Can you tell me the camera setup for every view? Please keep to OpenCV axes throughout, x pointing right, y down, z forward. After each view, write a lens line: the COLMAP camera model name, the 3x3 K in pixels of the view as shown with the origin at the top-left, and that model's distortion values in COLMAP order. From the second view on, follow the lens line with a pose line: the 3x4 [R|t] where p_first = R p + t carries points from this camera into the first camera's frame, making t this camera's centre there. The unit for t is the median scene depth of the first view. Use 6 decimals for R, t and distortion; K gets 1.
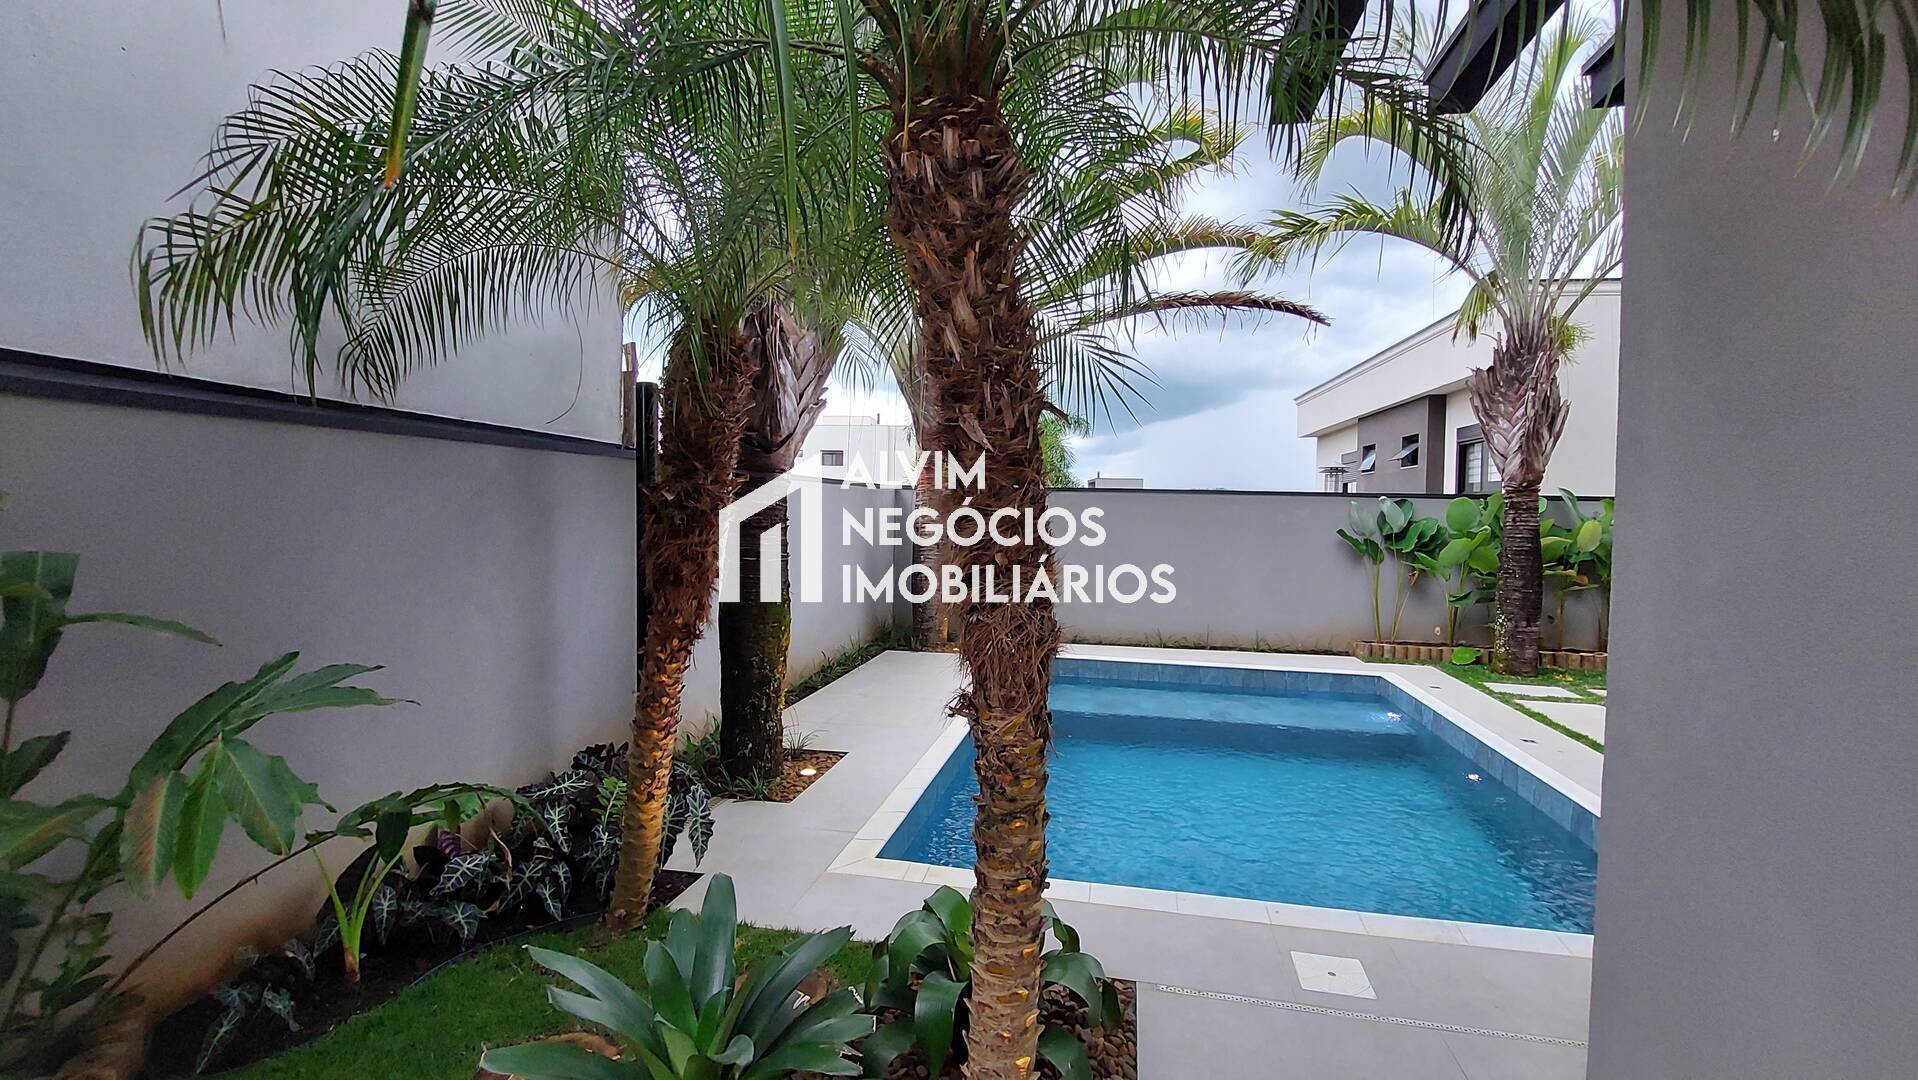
lens RADIAL K [[778.4, 0, 956.8], [0, 778.4, 532.8], [0, 0, 1]] dist [-0.014543, -0.001502]
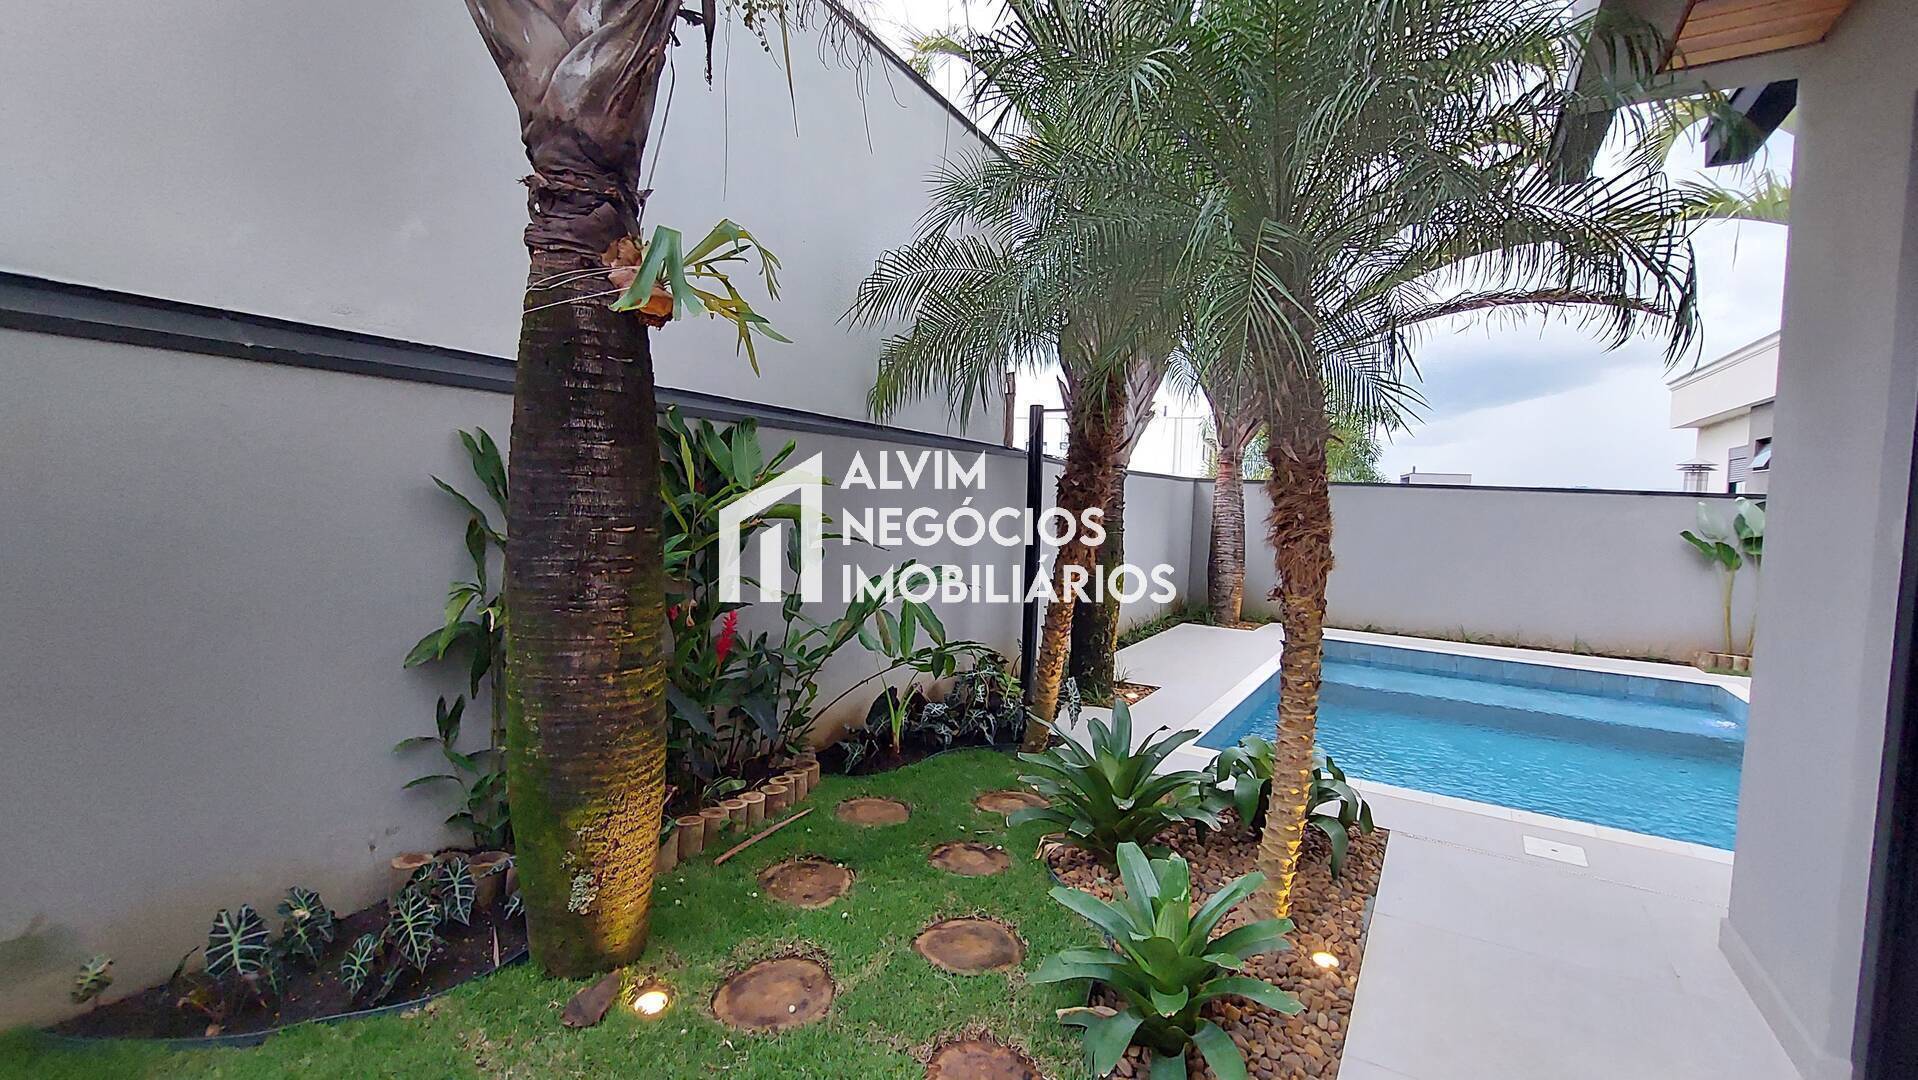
lens RADIAL K [[778.4, 0, 964.0], [0, 778.4, 527.5], [0, 0, 1]] dist [-0.014543, -0.001502]
pose [[0.940235, 0.034112, -0.338813, -0.013444], [-0.032724, 0.999416, 0.009809, 0.011876], [0.338950, 0.001864, 0.940803, -0.192866]]
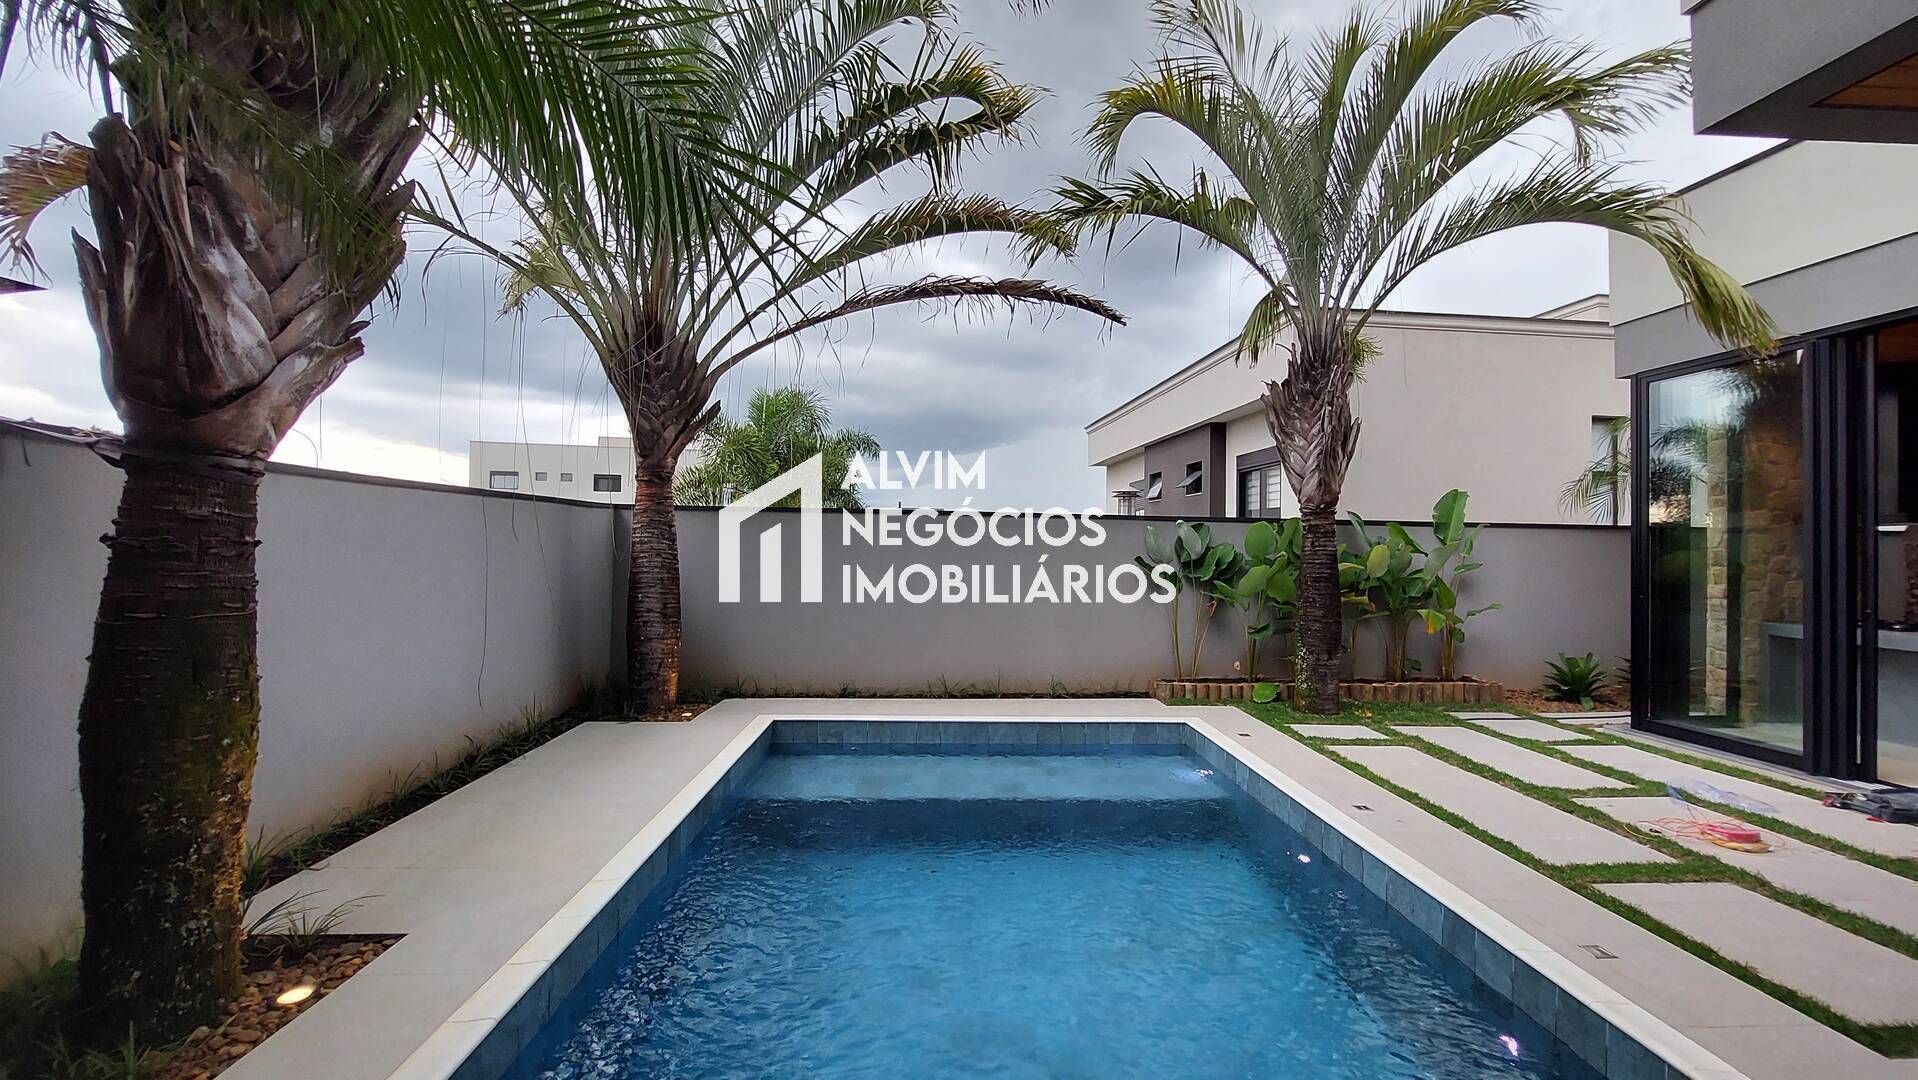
lens RADIAL K [[778.4, 0, 954.9], [0, 778.4, 531.8], [0, 0, 1]] dist [-0.014543, -0.001502]
pose [[0.970158, 0.001237, 0.242472, 0.078351], [0.008487, 0.999201, -0.039054, 0.000725], [-0.242326, 0.039946, 0.969372, 0.197923]]
